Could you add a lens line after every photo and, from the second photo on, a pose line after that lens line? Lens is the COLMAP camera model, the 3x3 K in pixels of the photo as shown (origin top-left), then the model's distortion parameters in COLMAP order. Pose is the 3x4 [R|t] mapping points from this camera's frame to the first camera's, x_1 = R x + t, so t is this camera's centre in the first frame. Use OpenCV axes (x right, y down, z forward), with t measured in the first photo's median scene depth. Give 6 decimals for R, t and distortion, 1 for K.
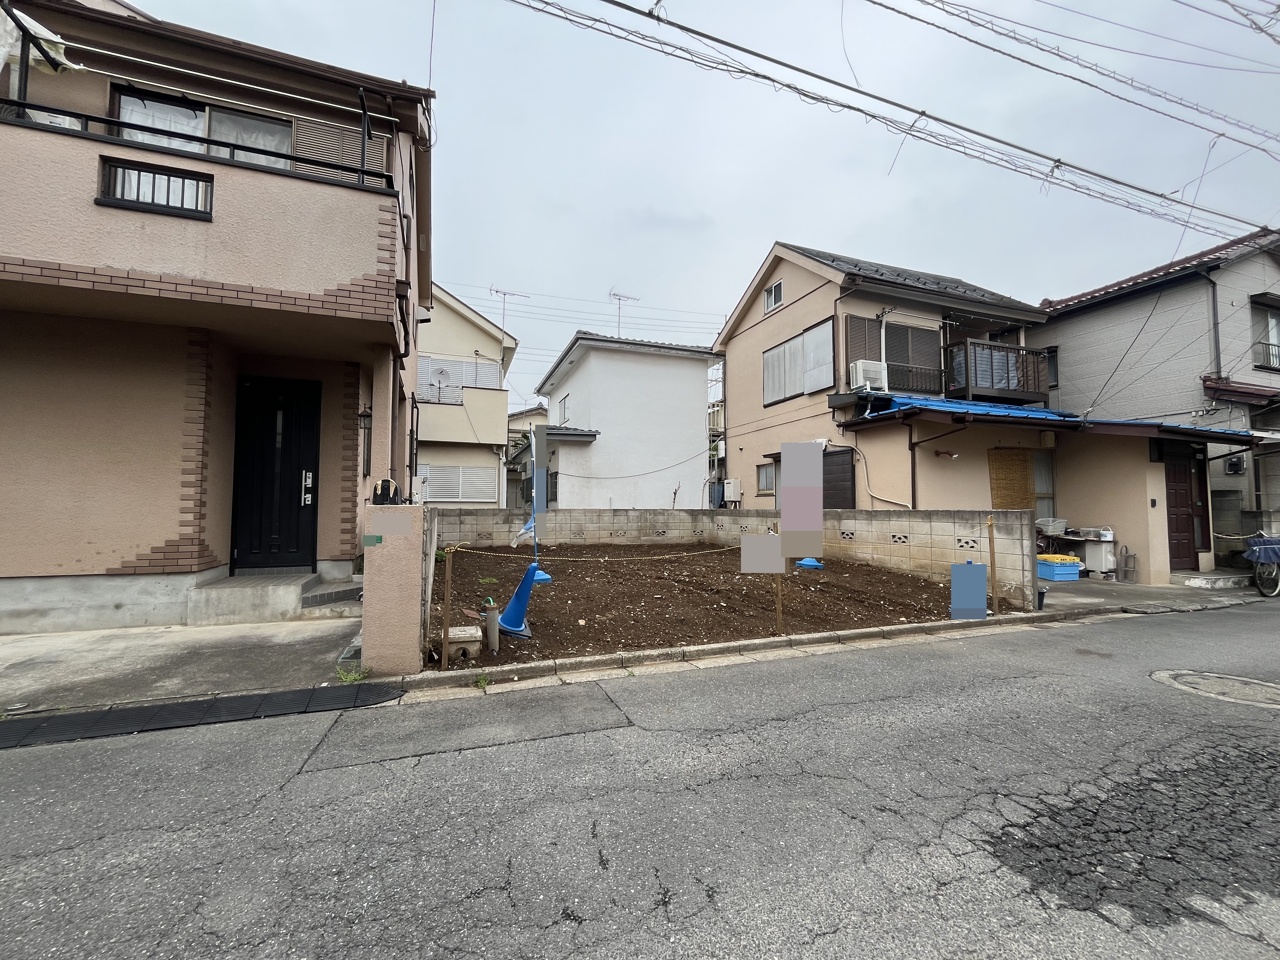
lens RADIAL K [[524.4, 0, 636.0], [0, 524.4, 483.3], [0, 0, 1]] dist [-0.003338, -0.000176]
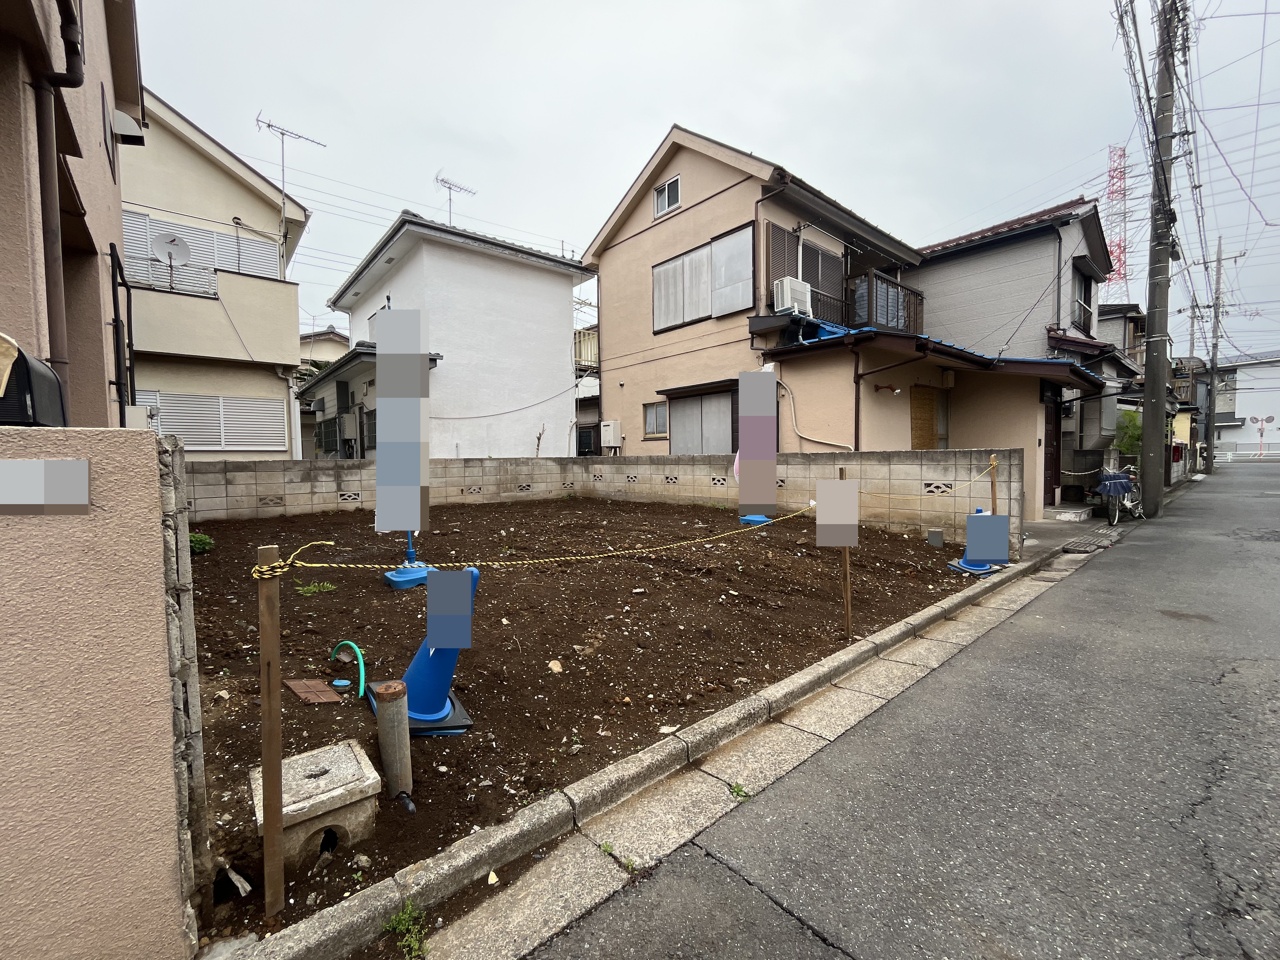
lens RADIAL K [[524.4, 0, 636.1], [0, 524.4, 482.4], [0, 0, 1]] dist [-0.003338, -0.000176]
pose [[0.935621, -0.031582, 0.351591, -0.116022], [-0.000827, 0.995791, 0.091651, 0.019808], [-0.353006, -0.086041, 0.931657, 0.282918]]
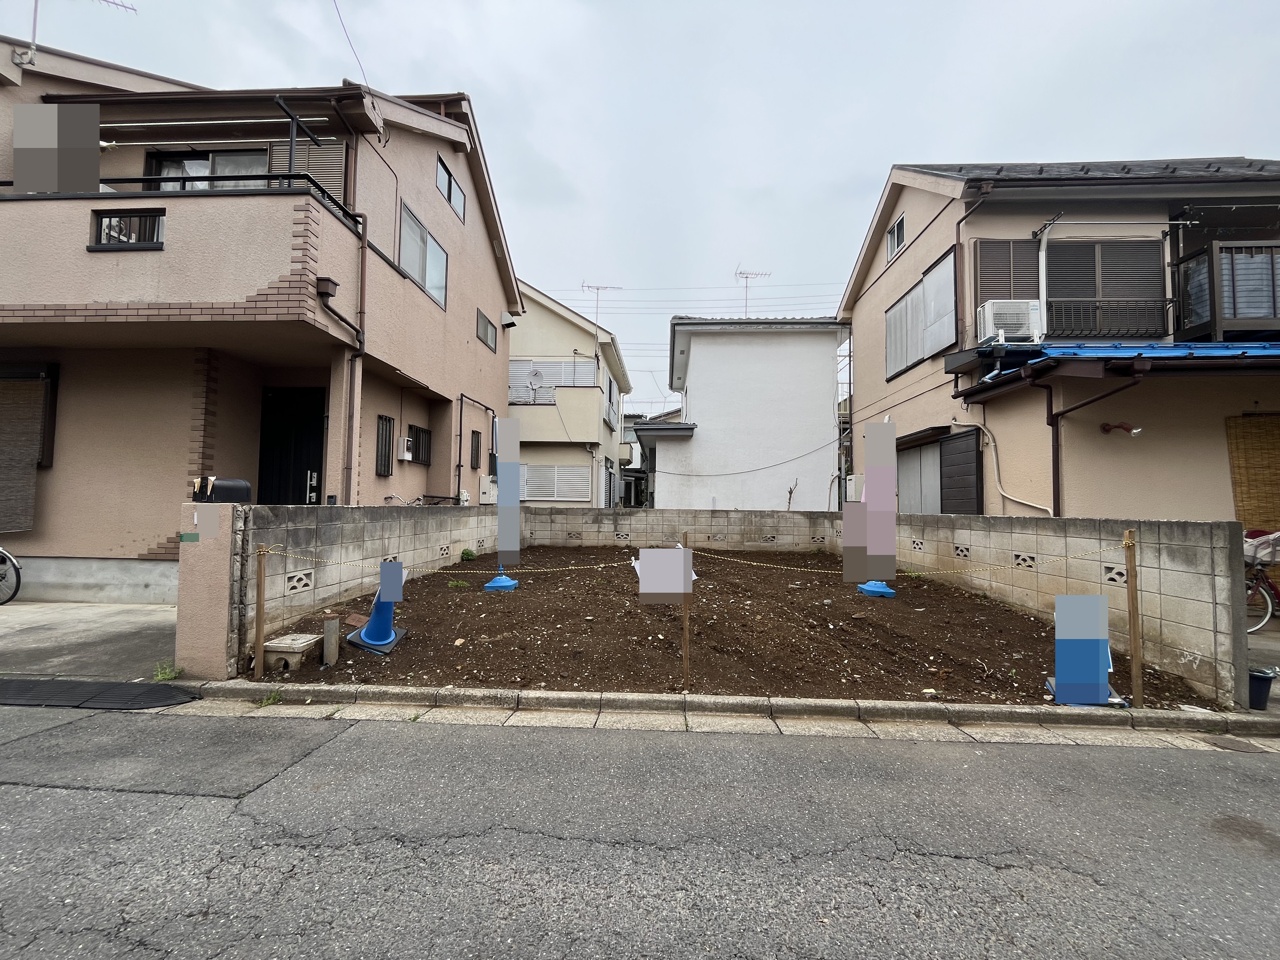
lens RADIAL K [[524.4, 0, 635.7], [0, 524.4, 482.7], [0, 0, 1]] dist [-0.003338, -0.000176]
pose [[0.919226, -0.008001, -0.393650, 0.282490], [0.007817, 0.999967, -0.002069, 0.005147], [0.393654, -0.001175, 0.919258, 0.184658]]
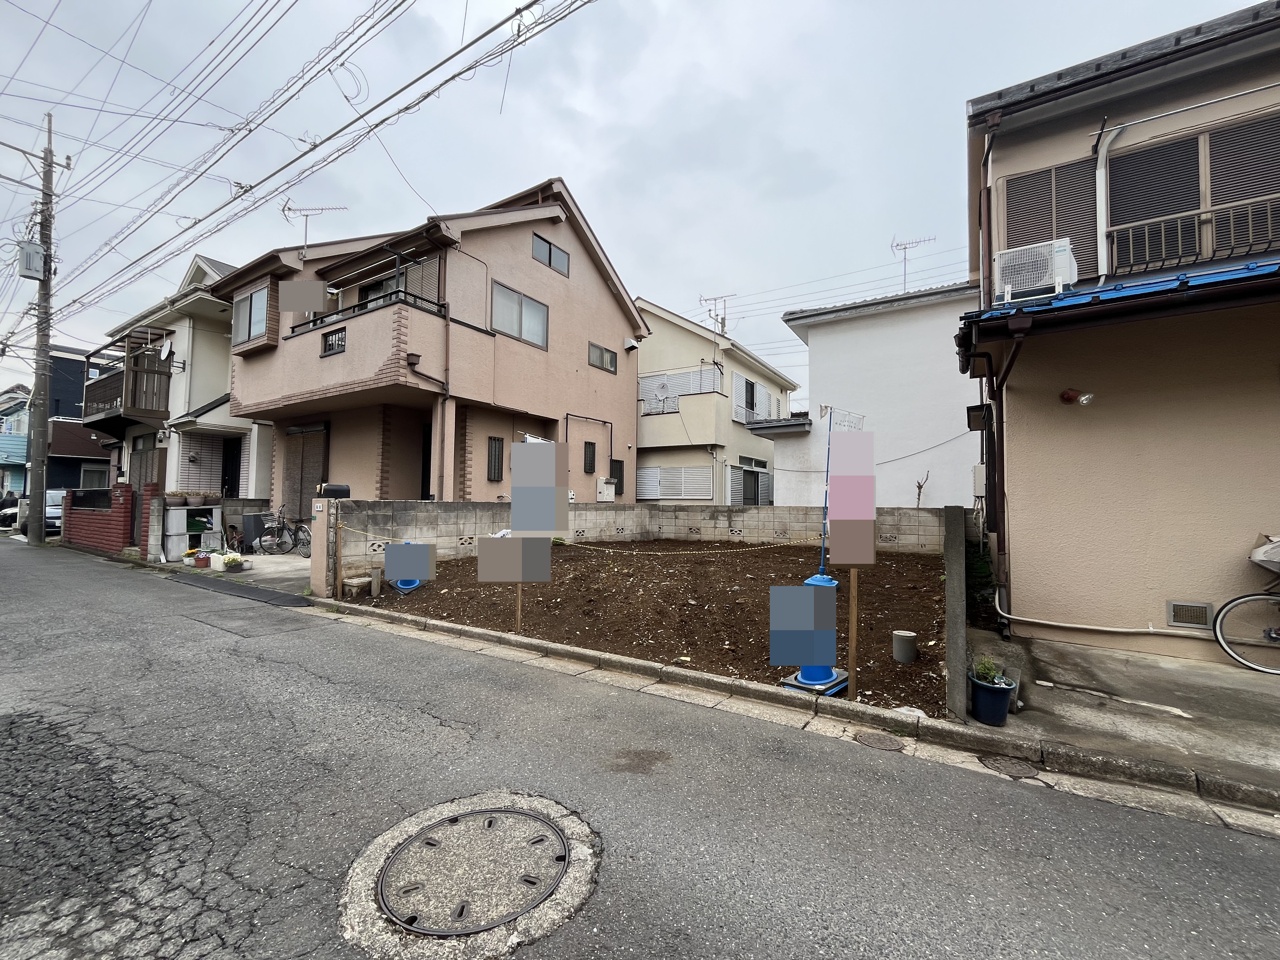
lens RADIAL K [[524.4, 0, 635.7], [0, 524.4, 482.3], [0, 0, 1]] dist [-0.003338, -0.000176]
pose [[0.608060, -0.030475, -0.793306, 0.673939], [0.029342, 0.999443, -0.015903, 0.019940], [0.793349, -0.013607, 0.608616, 0.337926]]
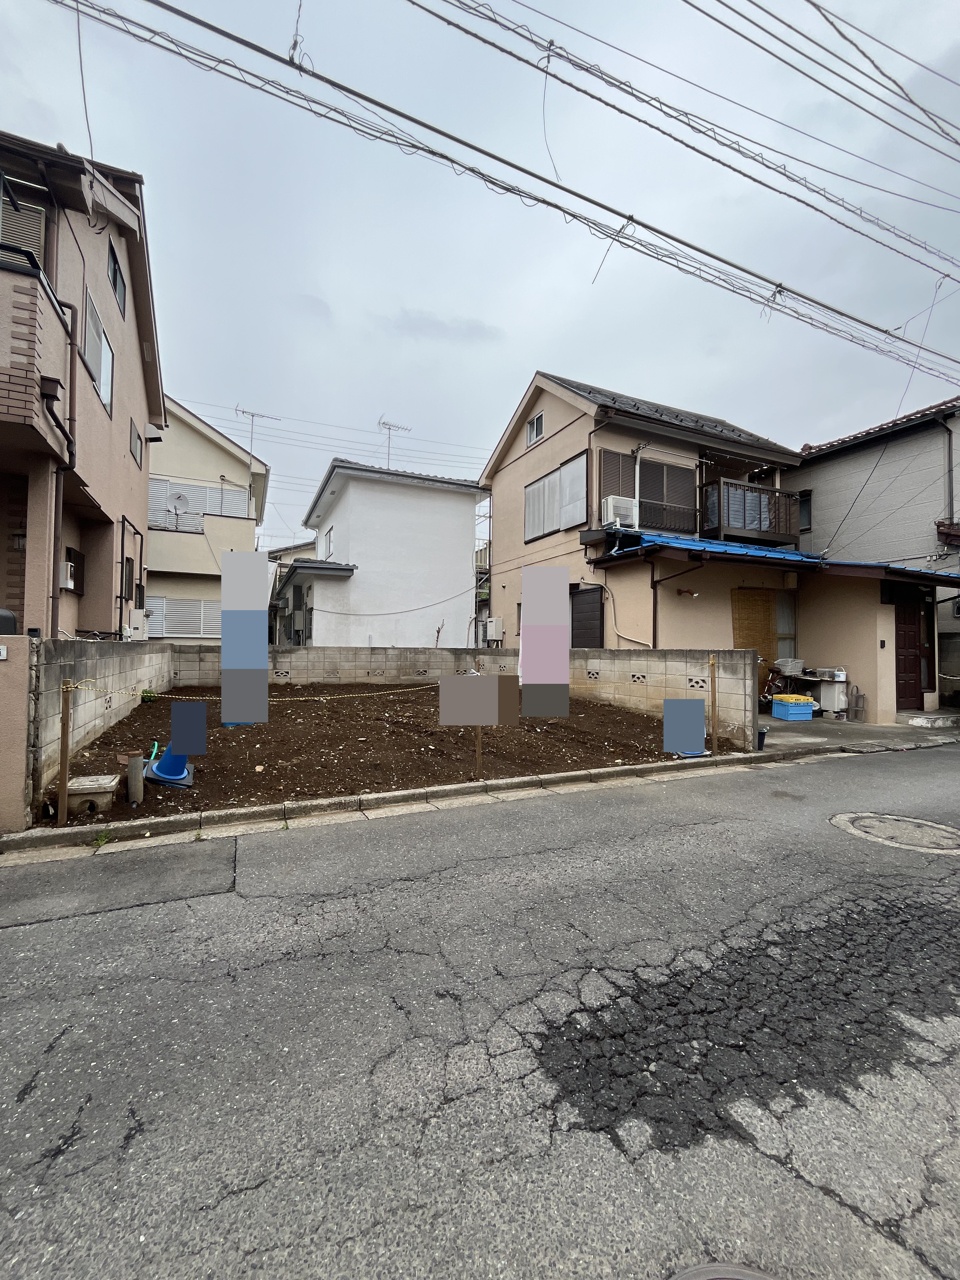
lens RADIAL K [[524.4, 0, 478.5], [0, 524.4, 637.2], [0, 0, 1]] dist [-0.003338, -0.000176]
pose [[0.996754, 0.009440, 0.079951, 0.112536], [-0.011545, 0.999597, 0.025916, 0.006182], [-0.079675, -0.026755, 0.996462, 0.042267]]
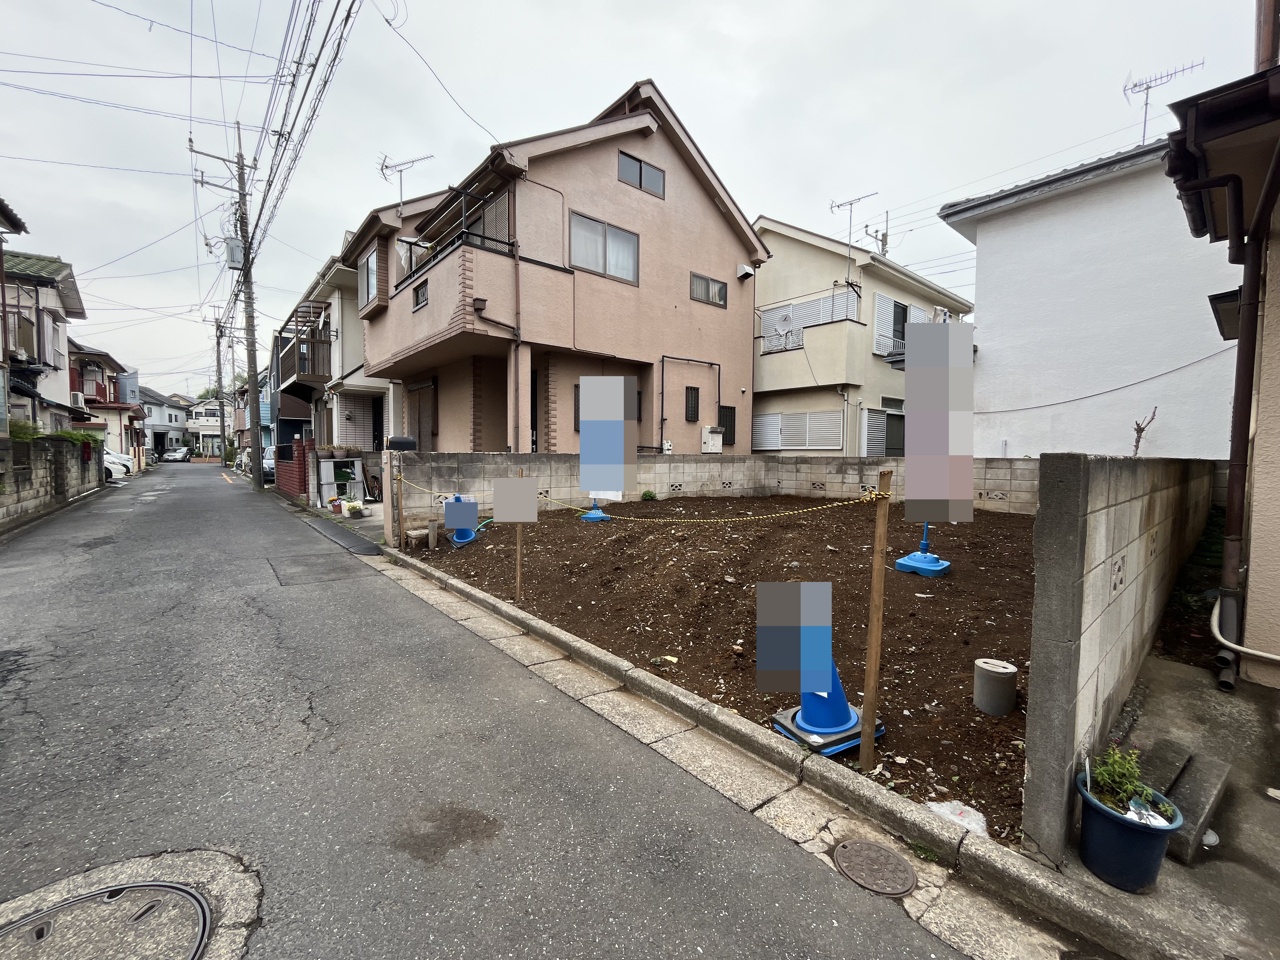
lens RADIAL K [[524.4, 0, 635.1], [0, 524.4, 481.9], [0, 0, 1]] dist [-0.003338, -0.000176]
pose [[0.339970, 0.046815, -0.939270, 0.642869], [0.038982, 0.997200, 0.063812, 0.028692], [0.939628, -0.058308, 0.337193, 0.517431]]
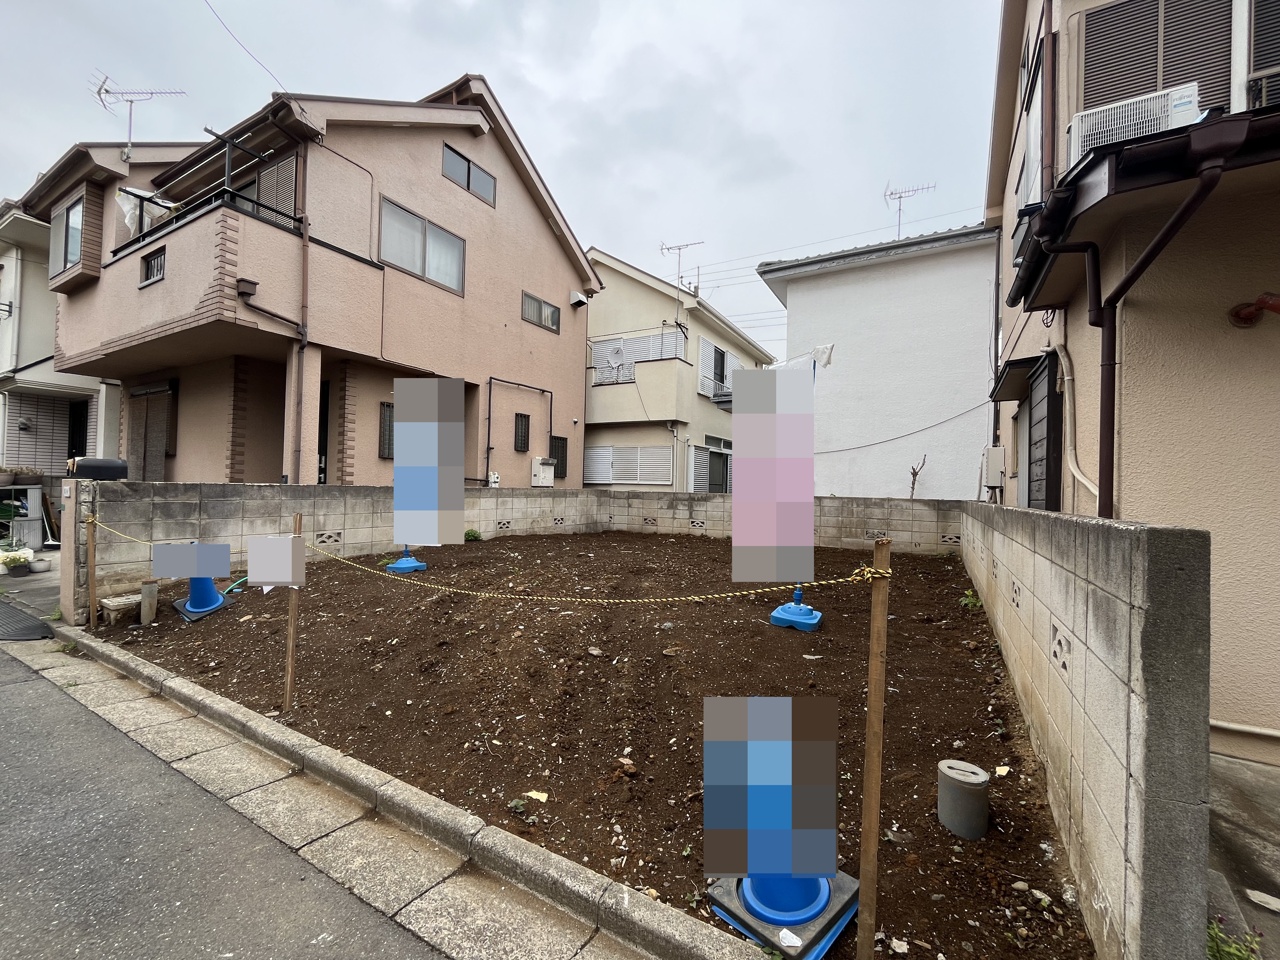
lens RADIAL K [[524.4, 0, 635.8], [0, 524.4, 481.5], [0, 0, 1]] dist [-0.003338, -0.000176]
pose [[0.641230, 0.002027, -0.767346, 0.543754], [0.015588, 0.999756, 0.015668, 0.021222], [0.767191, -0.022008, 0.641042, 0.533528]]
